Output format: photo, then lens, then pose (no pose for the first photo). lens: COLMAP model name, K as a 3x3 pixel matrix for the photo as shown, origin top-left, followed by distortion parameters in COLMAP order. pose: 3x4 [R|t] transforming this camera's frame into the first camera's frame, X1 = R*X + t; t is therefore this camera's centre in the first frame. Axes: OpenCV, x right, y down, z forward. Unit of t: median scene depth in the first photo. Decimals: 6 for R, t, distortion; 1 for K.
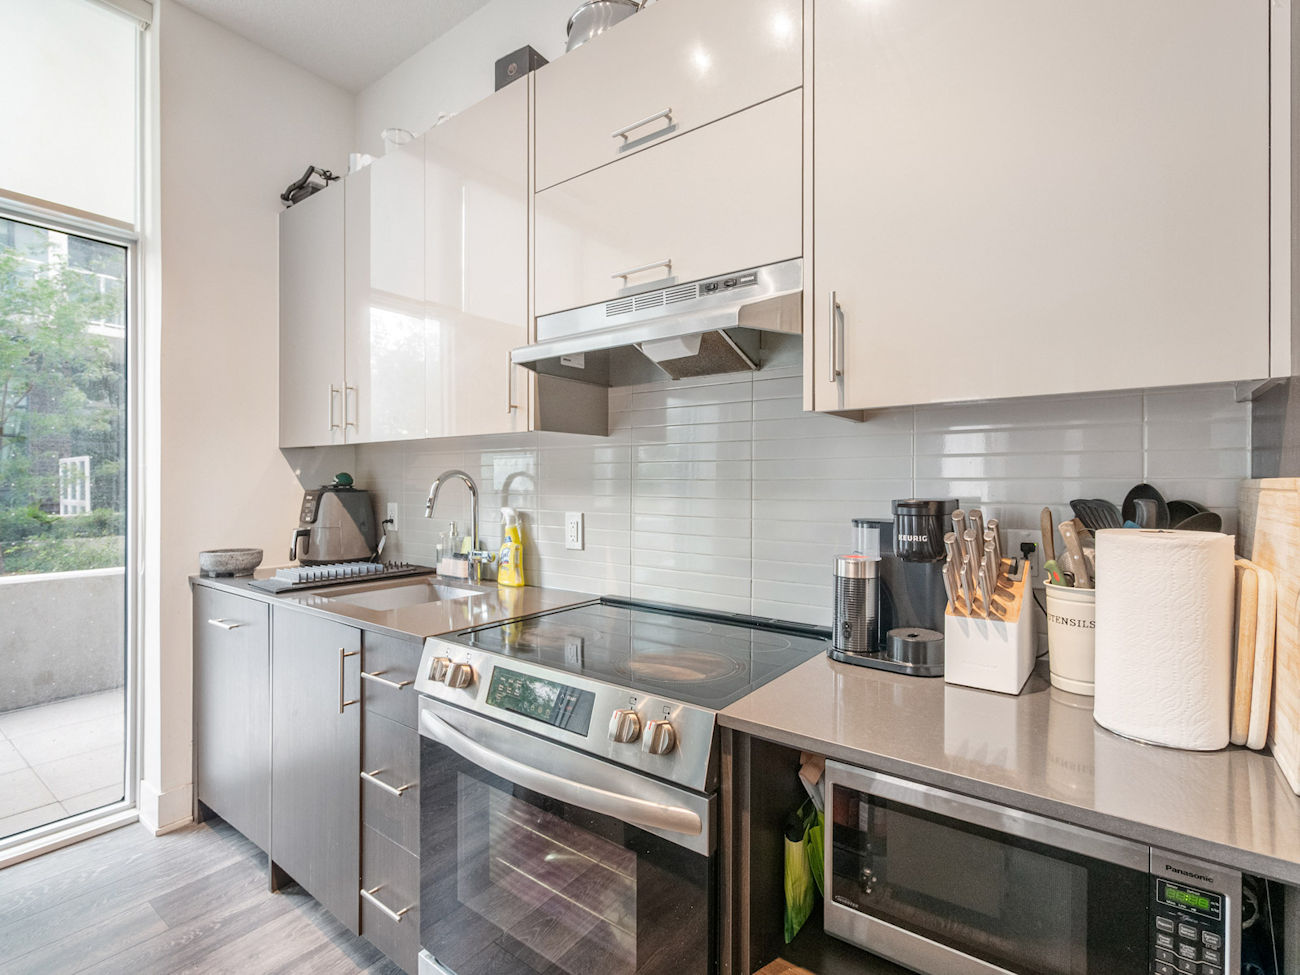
lens RADIAL K [[621.2, 0, 649.6], [0, 621.2, 484.6], [0, 0, 1]] dist [-0.001265, -0.000297]
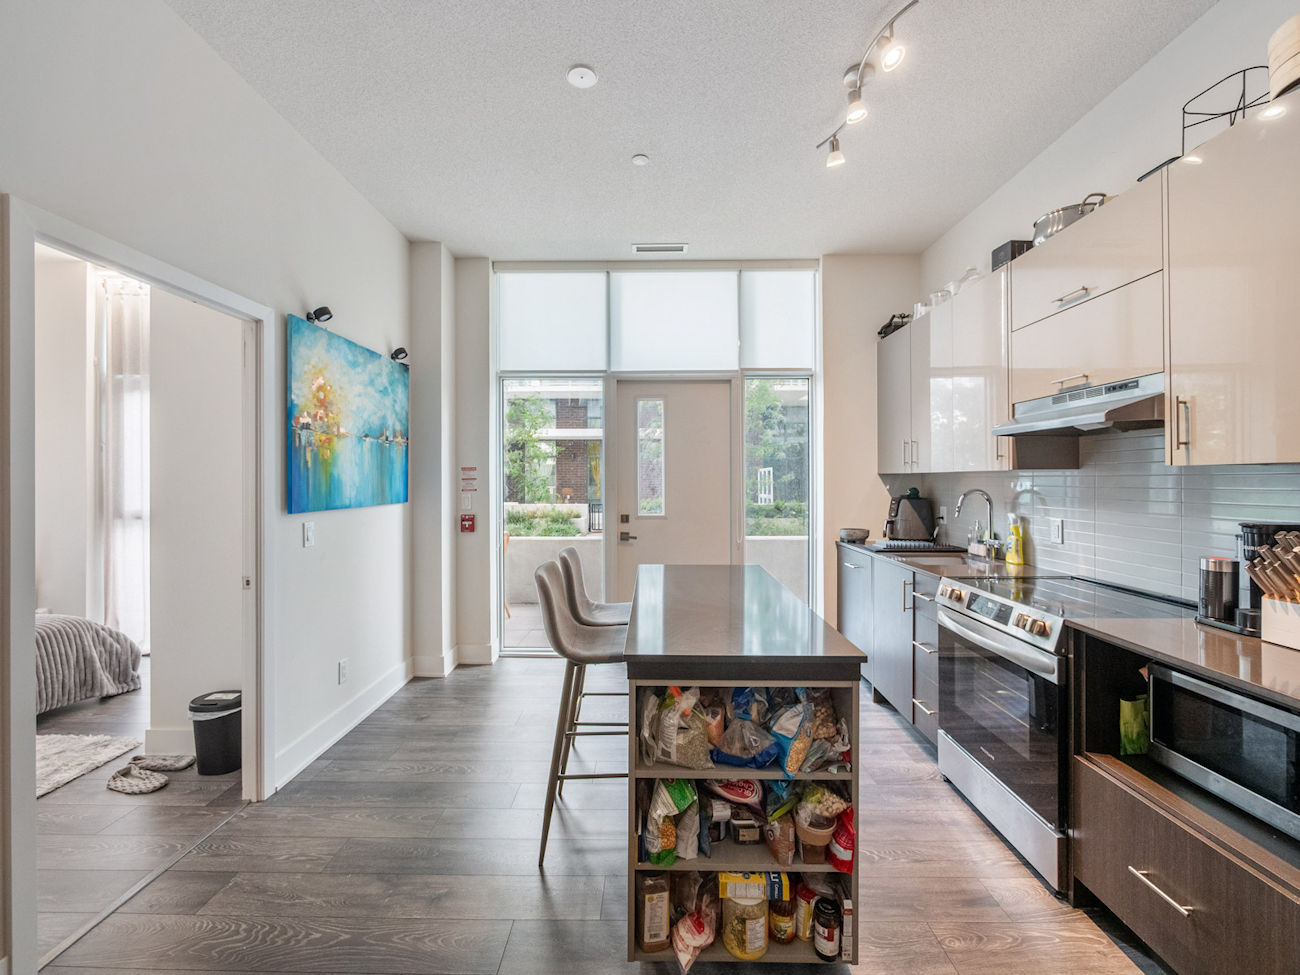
lens RADIAL K [[550.6, 0, 649.3], [0, 550.6, 476.1], [0, 0, 1]] dist [-0.003478, 0.000159]
pose [[0.588383, -0.009069, -0.808532, 0.358835], [0.001083, 0.999945, -0.010428, -0.044135], [0.808582, 0.005260, 0.588360, -0.558927]]
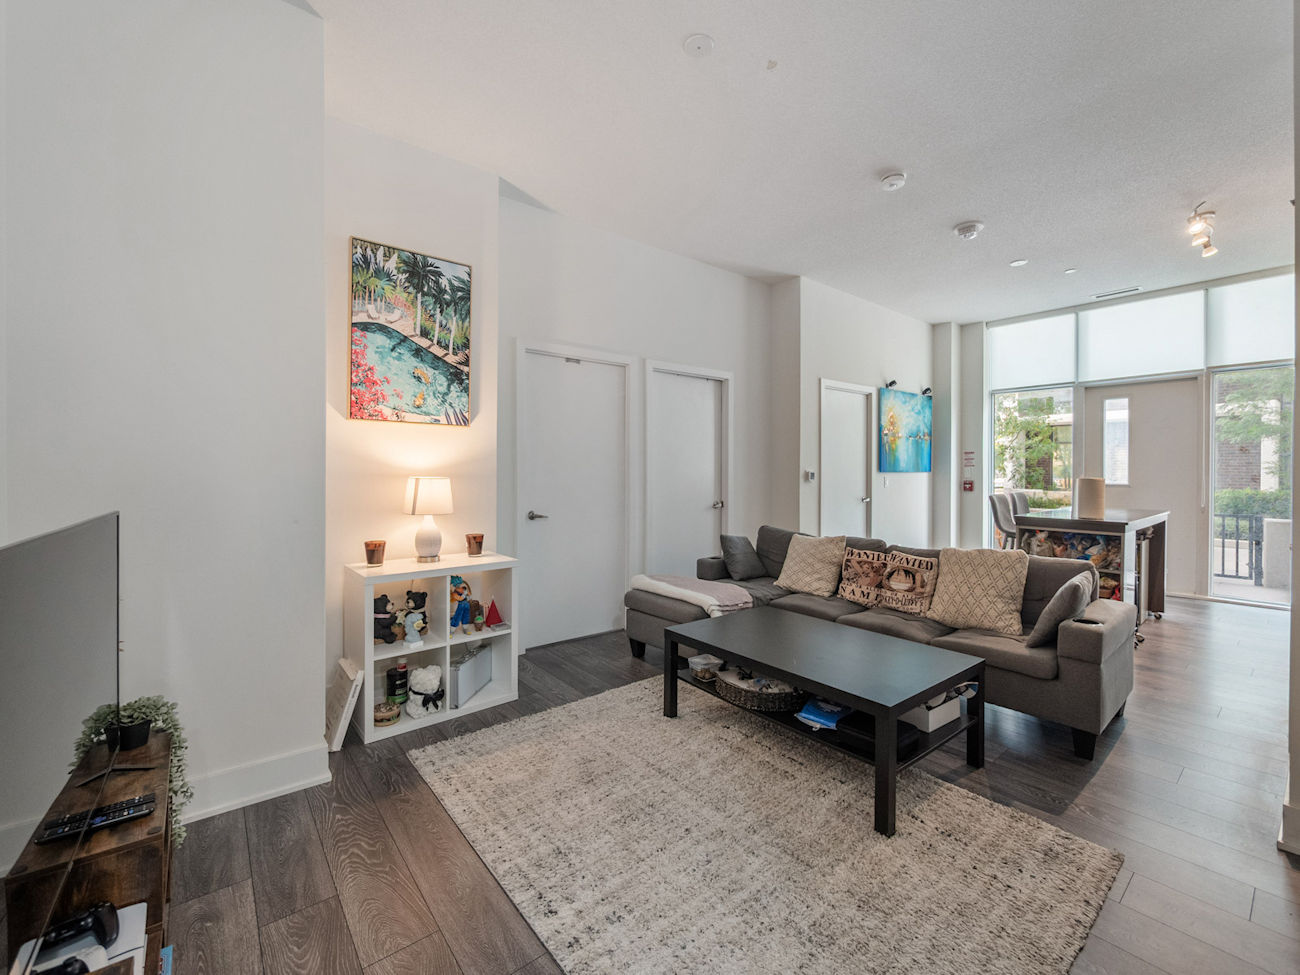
lens RADIAL K [[550.6, 0, 649.3], [0, 550.6, 476.1], [0, 0, 1]] dist [-0.003478, 0.000159]
pose [[-0.249203, 0.006366, -0.968430, 1.966166], [-0.004889, 0.999957, 0.007831, 0.028504], [0.968439, 0.006686, -0.249161, -0.932329]]
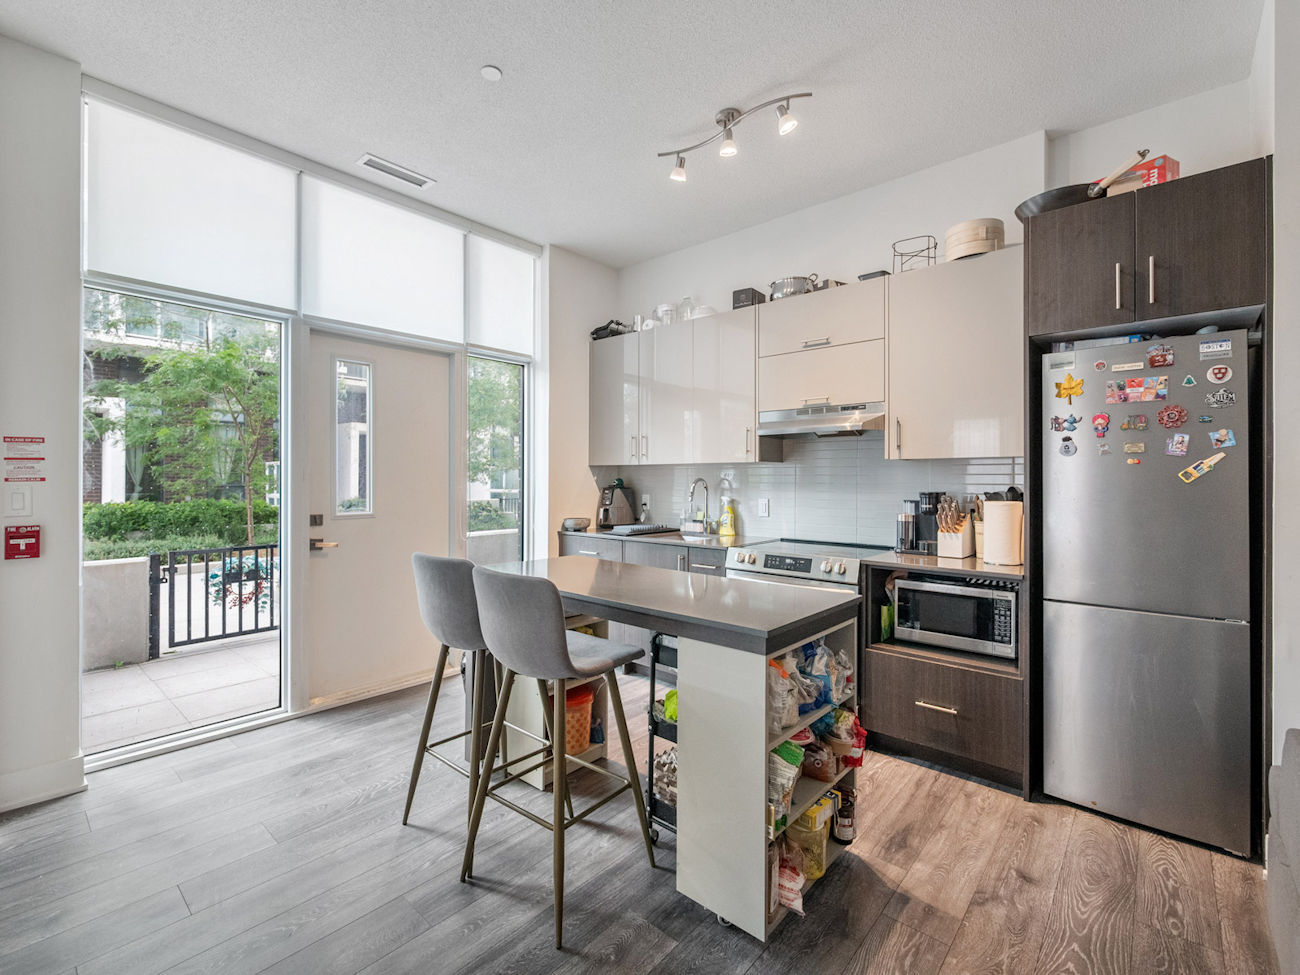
lens RADIAL K [[582.3, 0, 649.6], [0, 582.3, 478.2], [0, 0, 1]] dist [-0.002368, 0.000124]
pose [[0.996532, -0.000305, -0.083212, -0.321879], [-0.000160, 0.999984, -0.005576, -0.012536], [0.083213, 0.005570, 0.996516, -0.919494]]
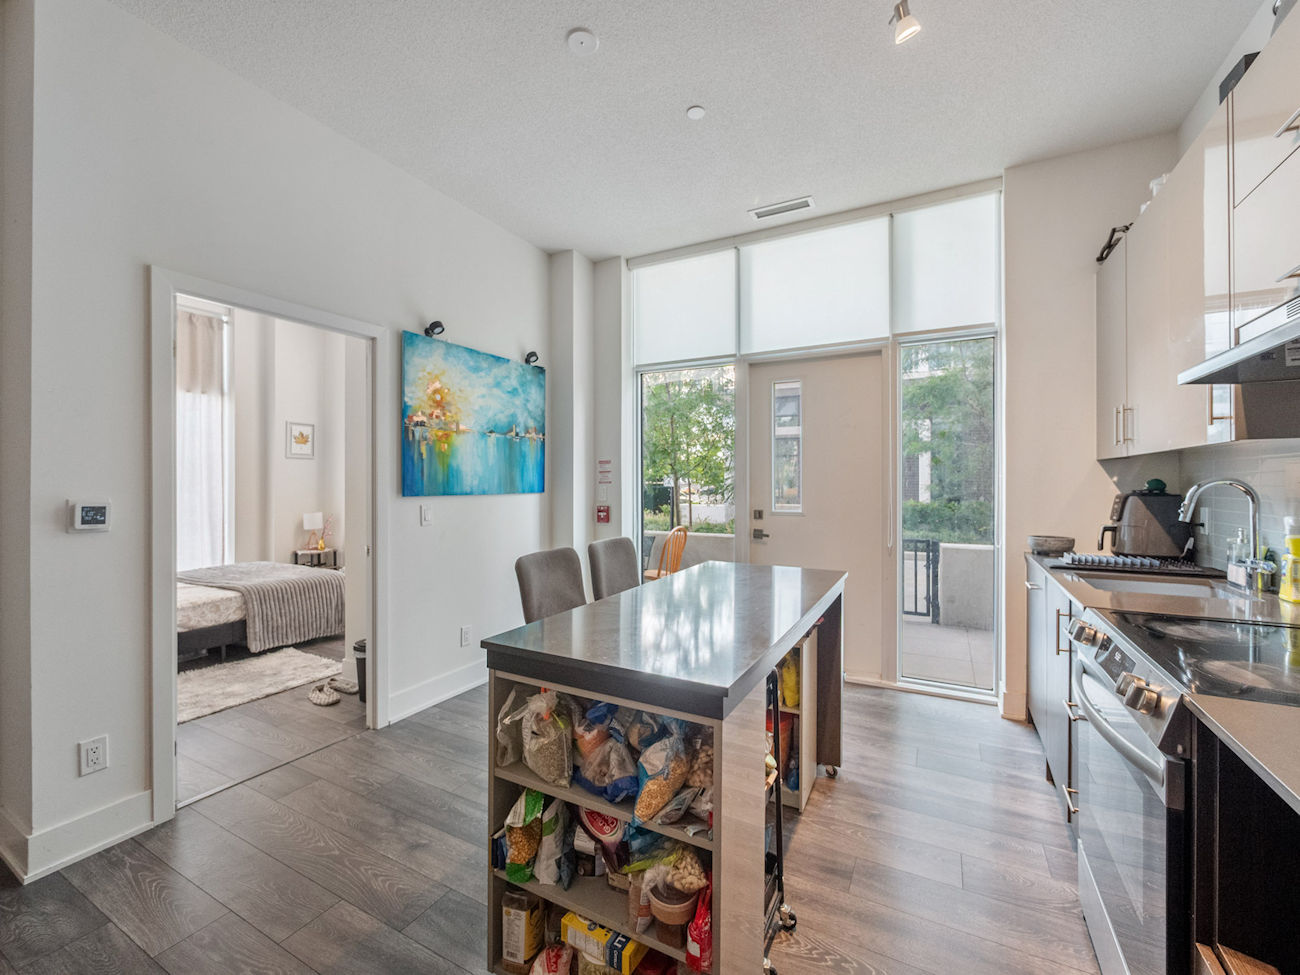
lens RADIAL K [[551.6, 0, 649.7], [0, 551.6, 481.2], [0, 0, 1]] dist [-0.003704, 0.000020]
pose [[0.147292, -0.004561, -0.989082, 0.449032], [-0.001849, 0.999986, -0.004886, -0.010847], [0.989091, 0.002548, 0.147282, -0.068057]]
